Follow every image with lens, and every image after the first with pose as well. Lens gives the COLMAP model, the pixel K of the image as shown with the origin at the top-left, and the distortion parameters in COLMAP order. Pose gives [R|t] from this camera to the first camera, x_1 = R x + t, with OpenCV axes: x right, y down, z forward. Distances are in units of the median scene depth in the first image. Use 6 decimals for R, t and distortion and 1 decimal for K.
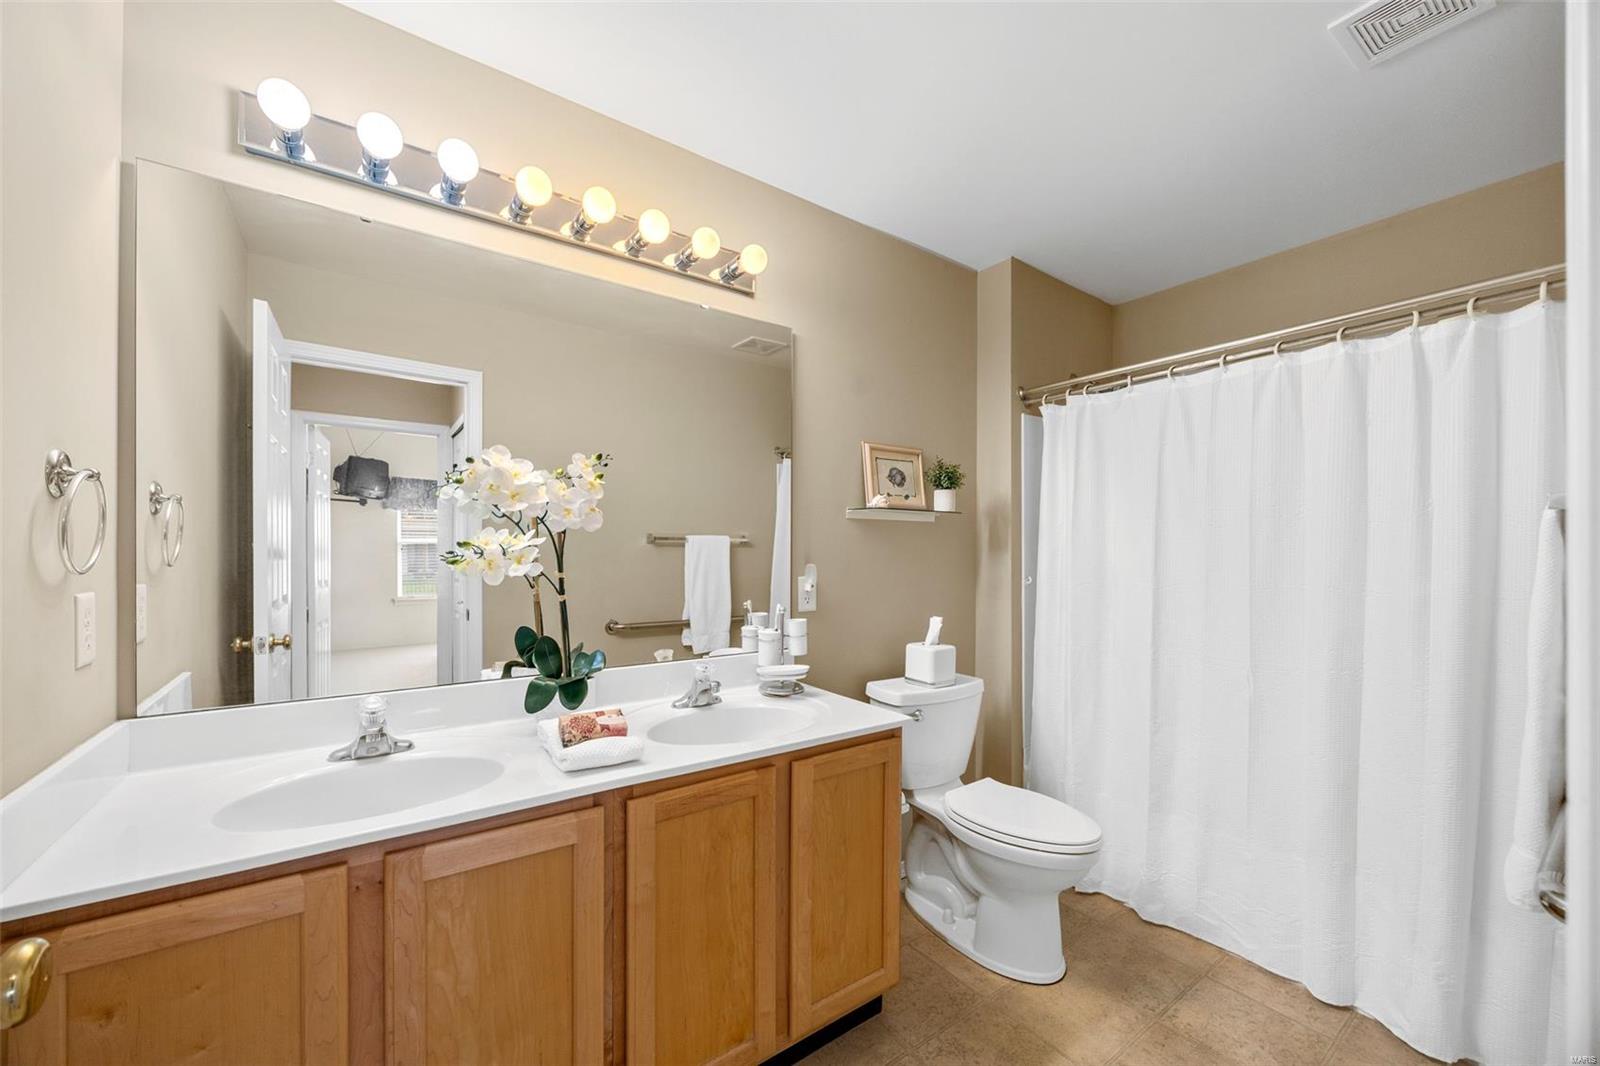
lens RADIAL K [[613.3, 0, 800.0], [0, 613.3, 533.0], [0, 0, 1]] dist [-0.002229, -0.000188]
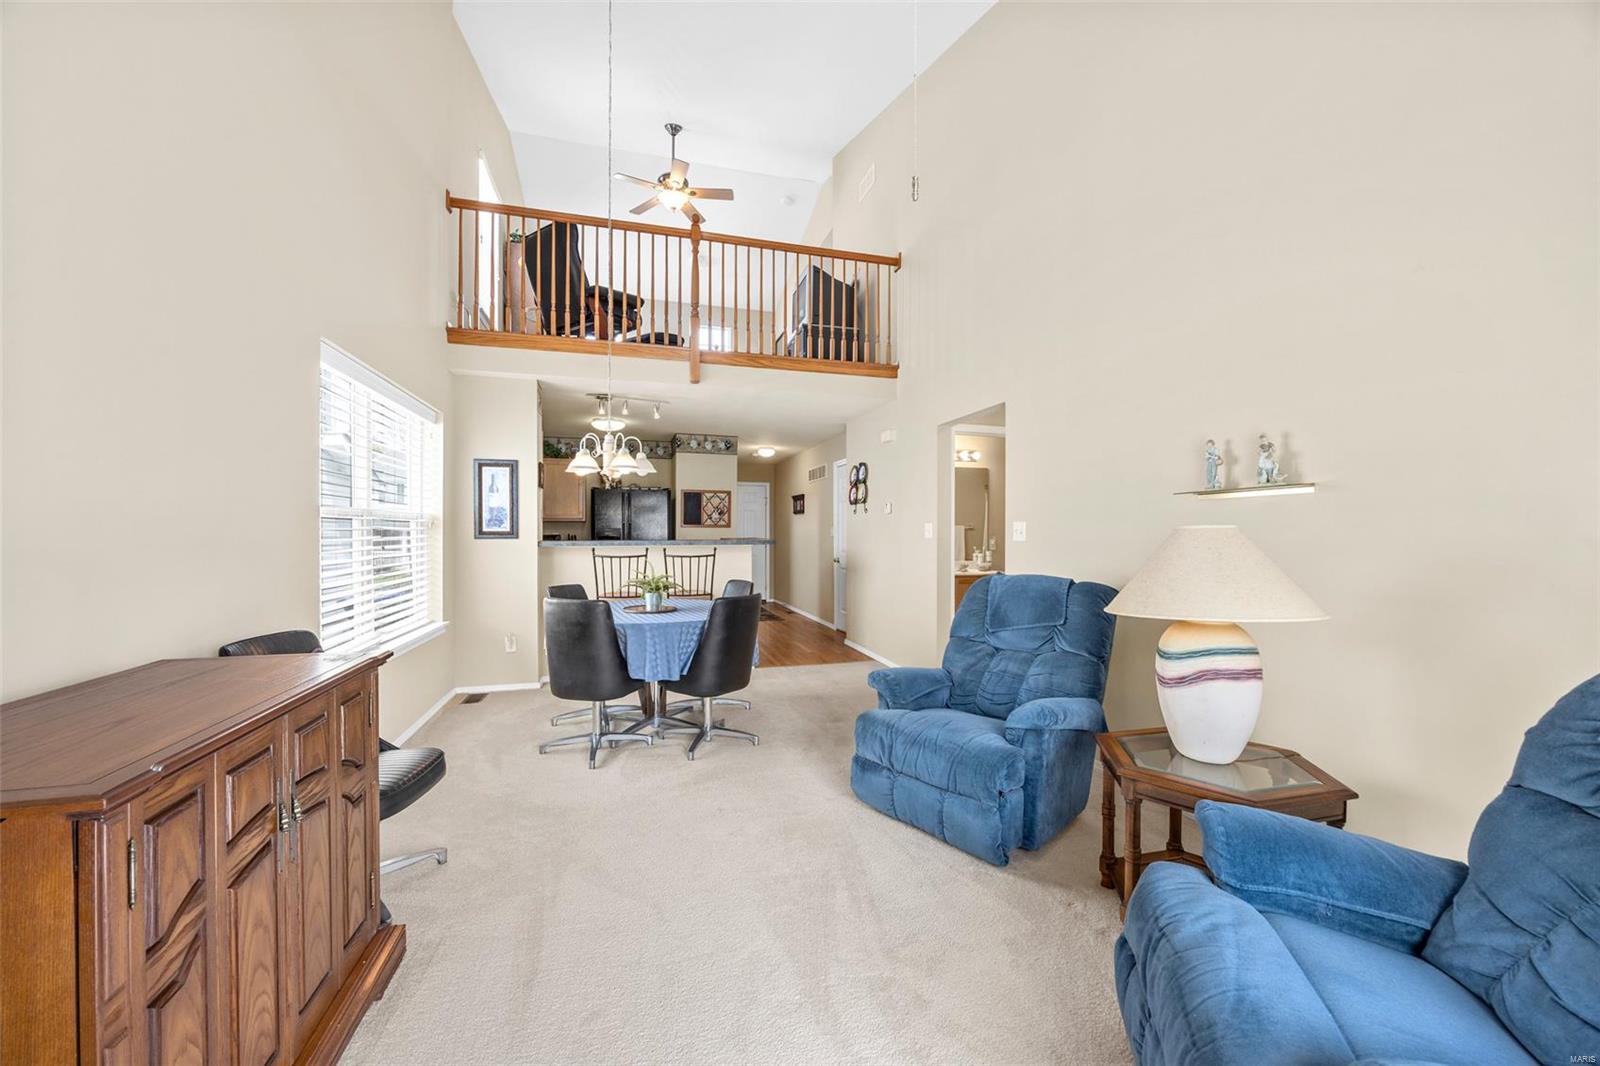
lens RADIAL K [[613.3, 0, 800.0], [0, 613.3, 533.0], [0, 0, 1]] dist [-0.002229, -0.000188]
pose [[0.942250, 0.005445, -0.334866, 0.154208], [0.006685, 0.999363, 0.035061, -0.101713], [0.334843, -0.035274, 0.941613, -2.761772]]
